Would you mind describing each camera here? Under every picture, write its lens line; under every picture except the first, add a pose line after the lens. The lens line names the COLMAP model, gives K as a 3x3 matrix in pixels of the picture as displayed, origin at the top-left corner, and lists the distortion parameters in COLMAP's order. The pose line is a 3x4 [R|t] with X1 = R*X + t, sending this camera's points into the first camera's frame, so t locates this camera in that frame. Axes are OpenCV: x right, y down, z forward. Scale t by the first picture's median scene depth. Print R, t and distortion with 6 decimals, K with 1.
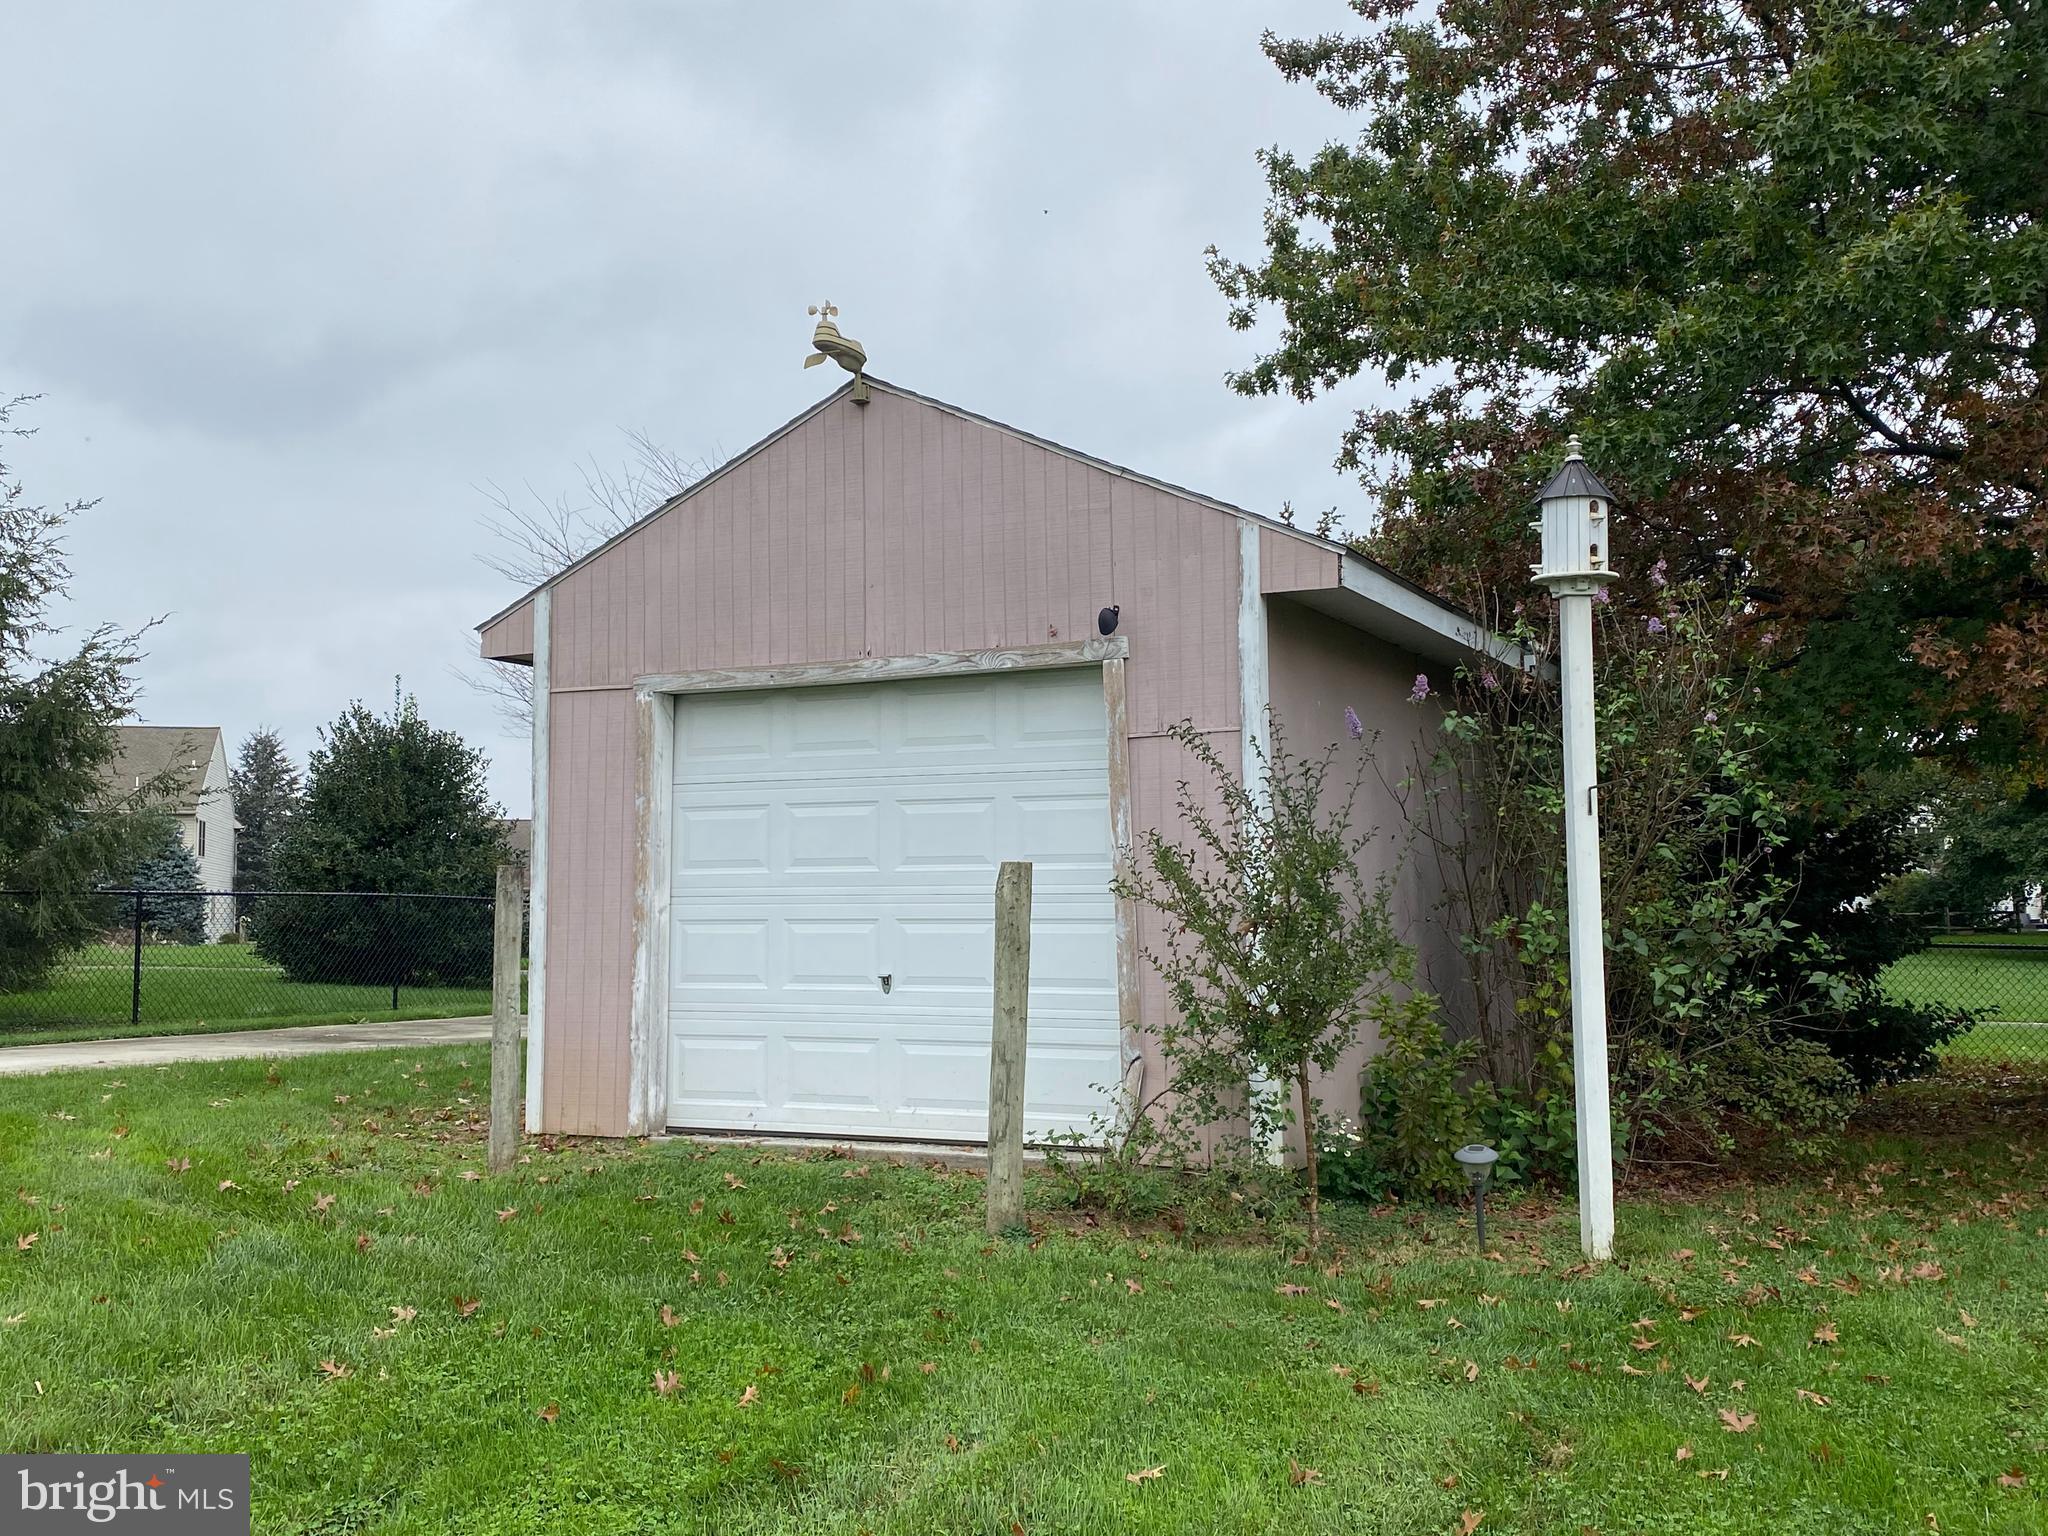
lens RADIAL K [[2062.0, 0, 1024.0], [0, 2062.0, 768.0], [0, 0, 1]] dist [0.005041, 0.003307]
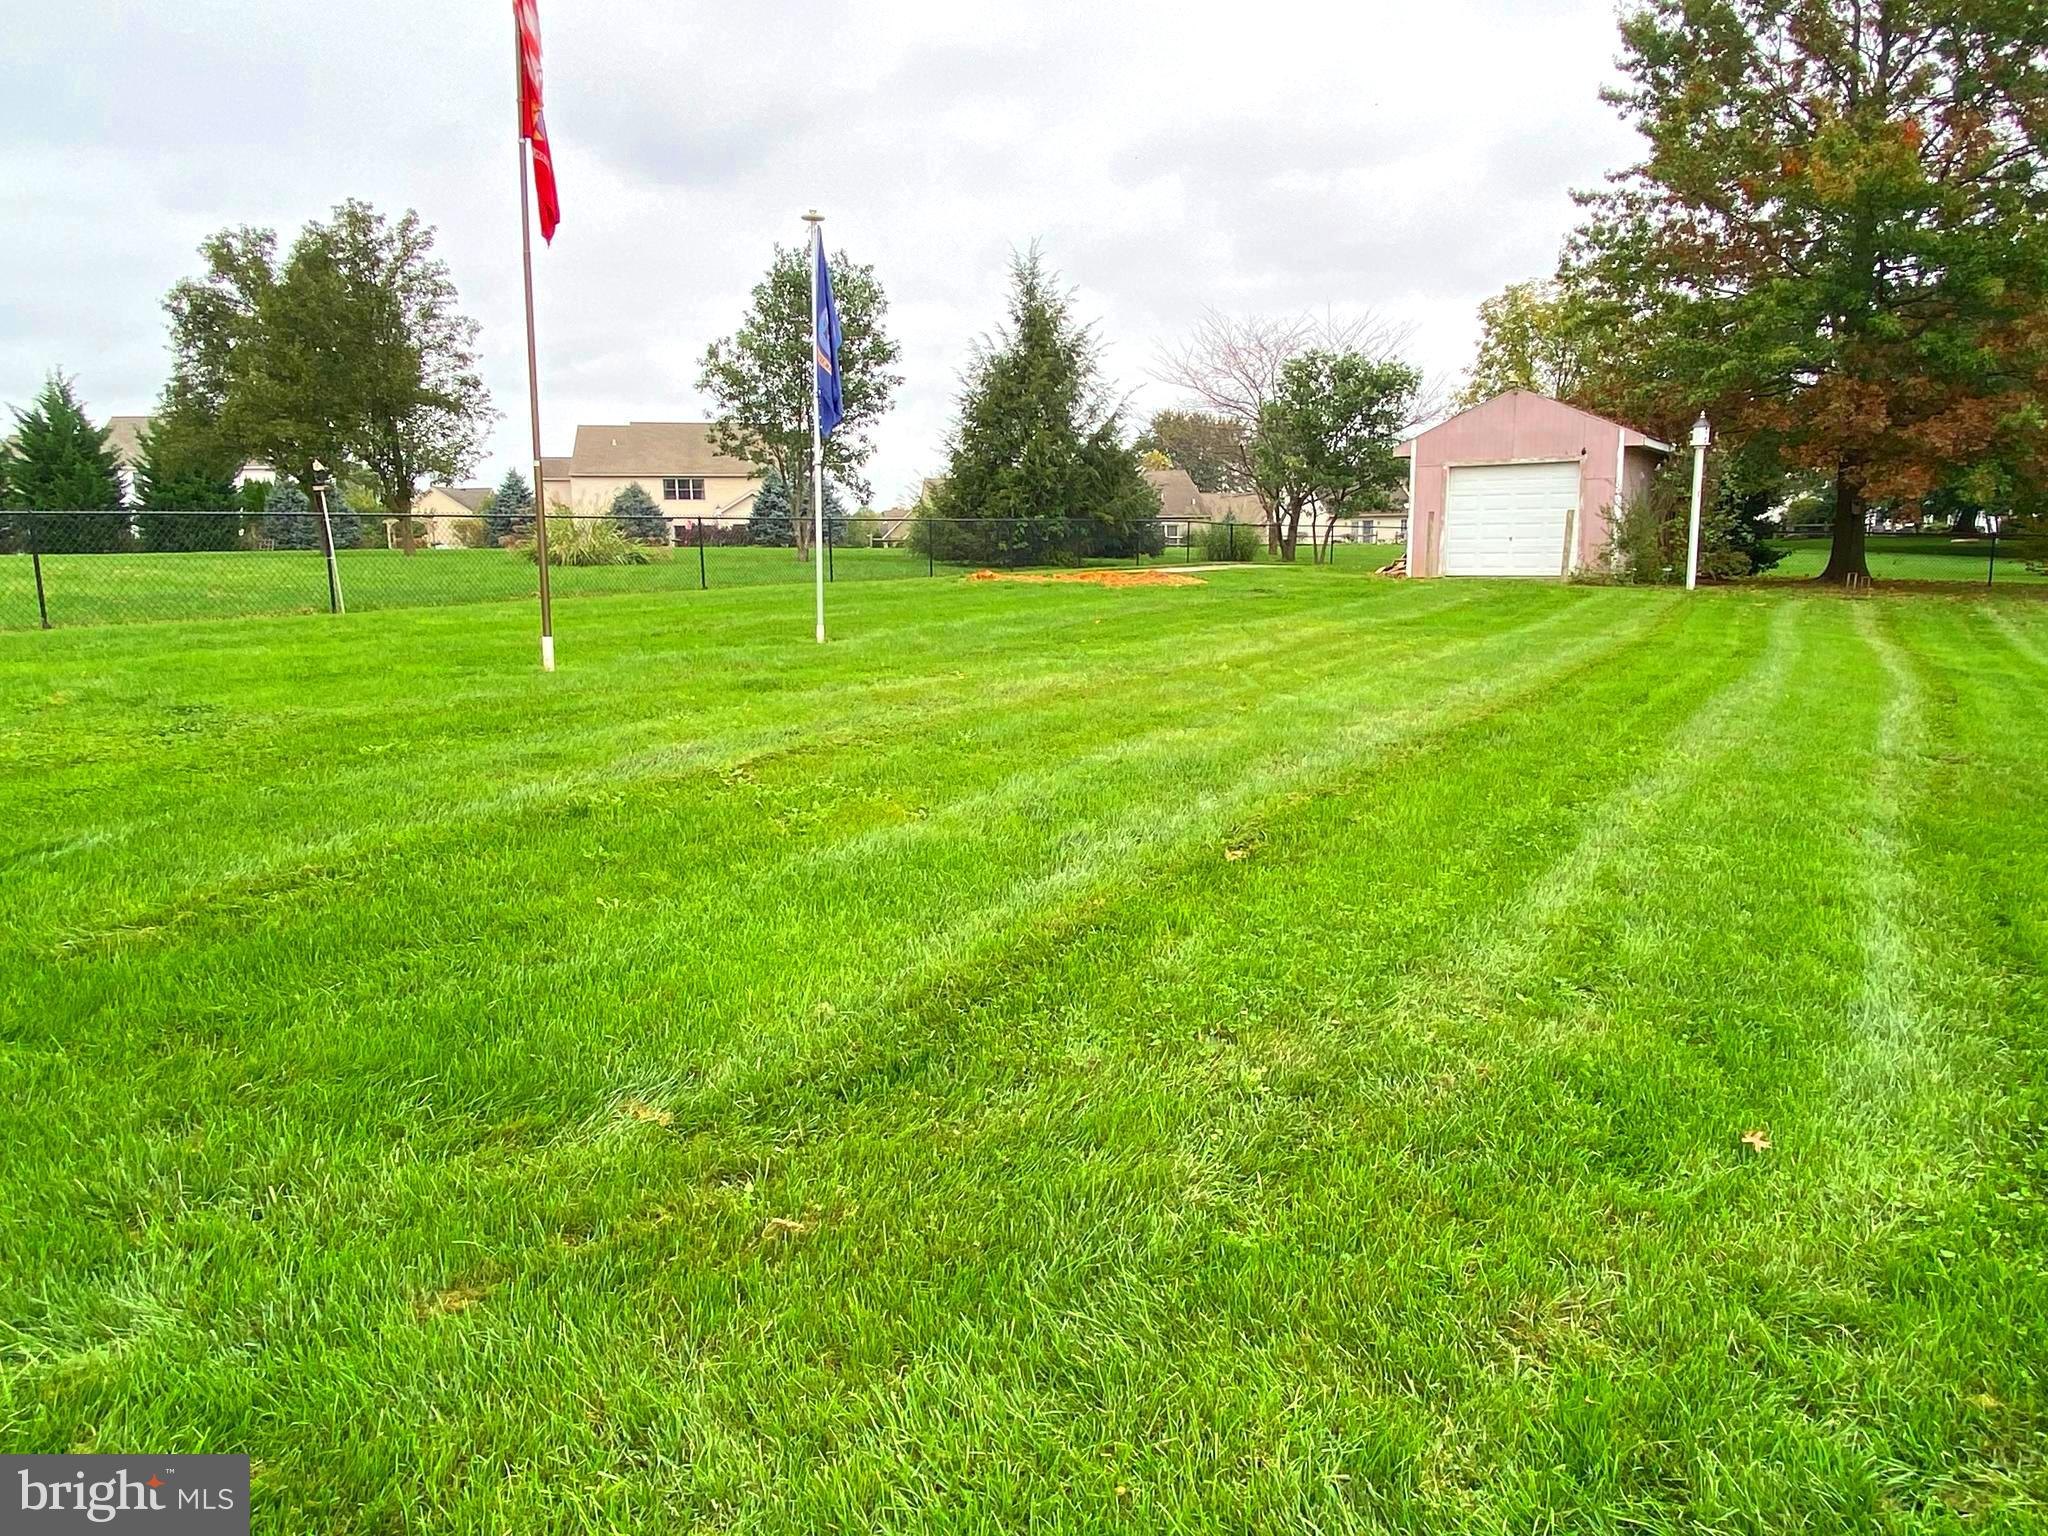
lens RADIAL K [[1337.3, 0, 1024.0], [0, 1337.3, 768.0], [0, 0, 1]] dist [0.050220, -0.070284]
pose [[0.993287, 0.012468, -0.115003, -0.764320], [0.017311, 0.966959, 0.254344, -0.164419], [0.114374, -0.254628, 0.960252, -1.960067]]
